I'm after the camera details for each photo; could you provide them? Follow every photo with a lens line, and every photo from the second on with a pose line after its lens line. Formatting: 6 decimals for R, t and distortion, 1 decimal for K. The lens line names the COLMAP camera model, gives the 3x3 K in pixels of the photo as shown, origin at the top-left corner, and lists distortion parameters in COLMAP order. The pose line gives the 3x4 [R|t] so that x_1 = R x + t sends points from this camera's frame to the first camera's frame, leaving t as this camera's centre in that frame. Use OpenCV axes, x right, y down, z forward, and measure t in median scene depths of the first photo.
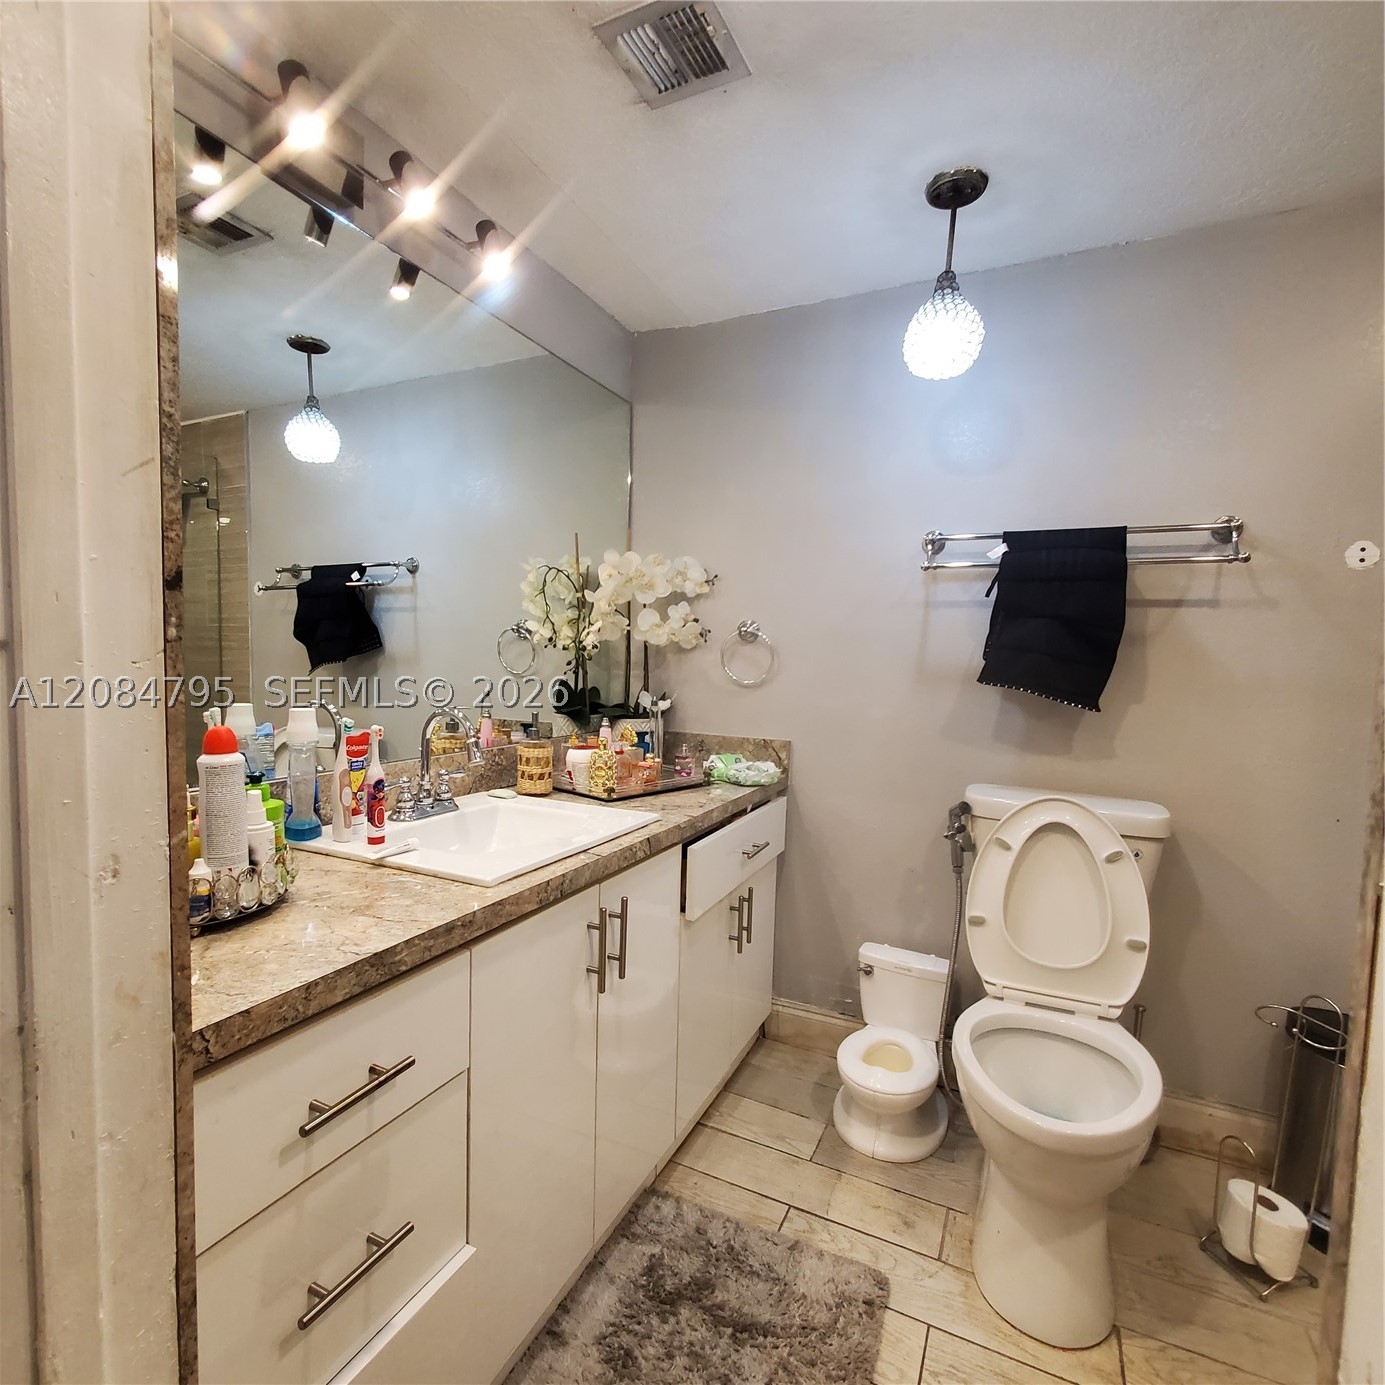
lens RADIAL K [[731.4, 0, 679.7], [0, 731.4, 706.5], [0, 0, 1]] dist [0.002187, -0.002312]
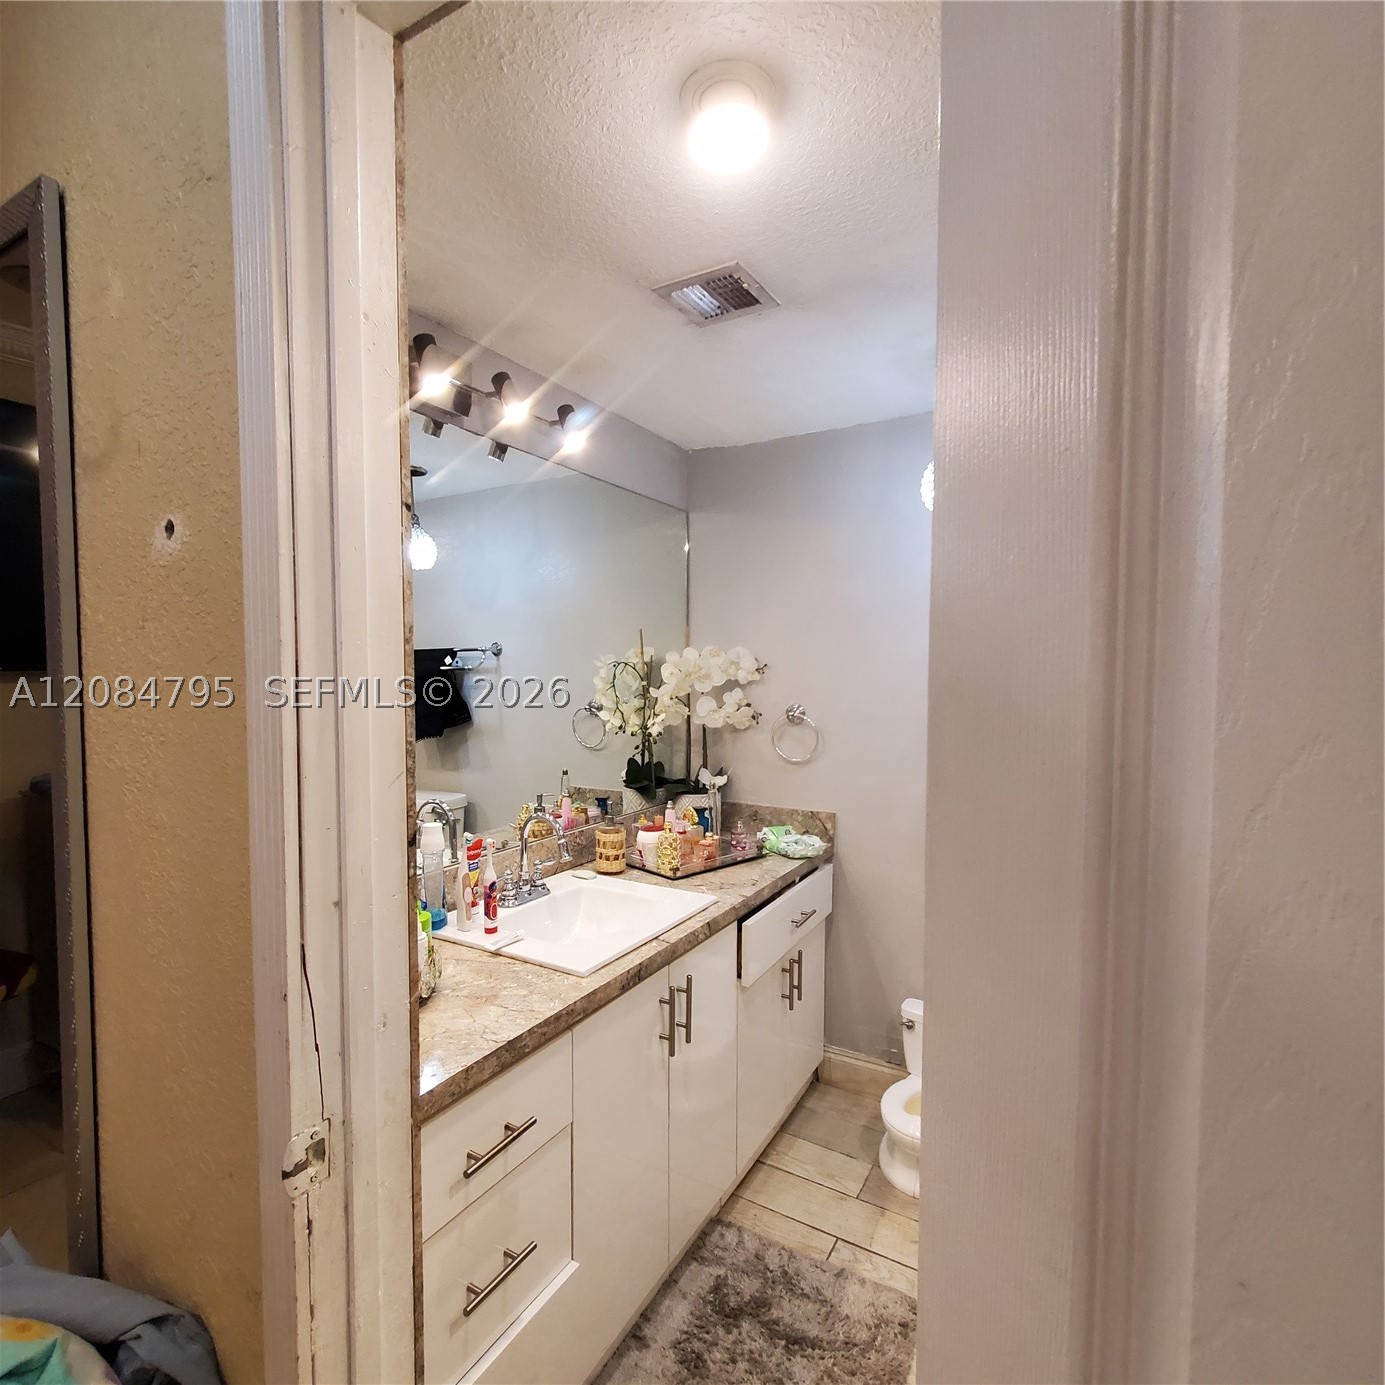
lens RADIAL K [[731.4, 0, 682.4], [0, 731.4, 708.3], [0, 0, 1]] dist [0.002187, -0.002312]
pose [[0.996690, -0.019204, -0.078997, 0.012958], [0.017594, 0.999624, -0.021027, -0.116197], [0.079371, 0.019568, 0.996653, -0.162519]]
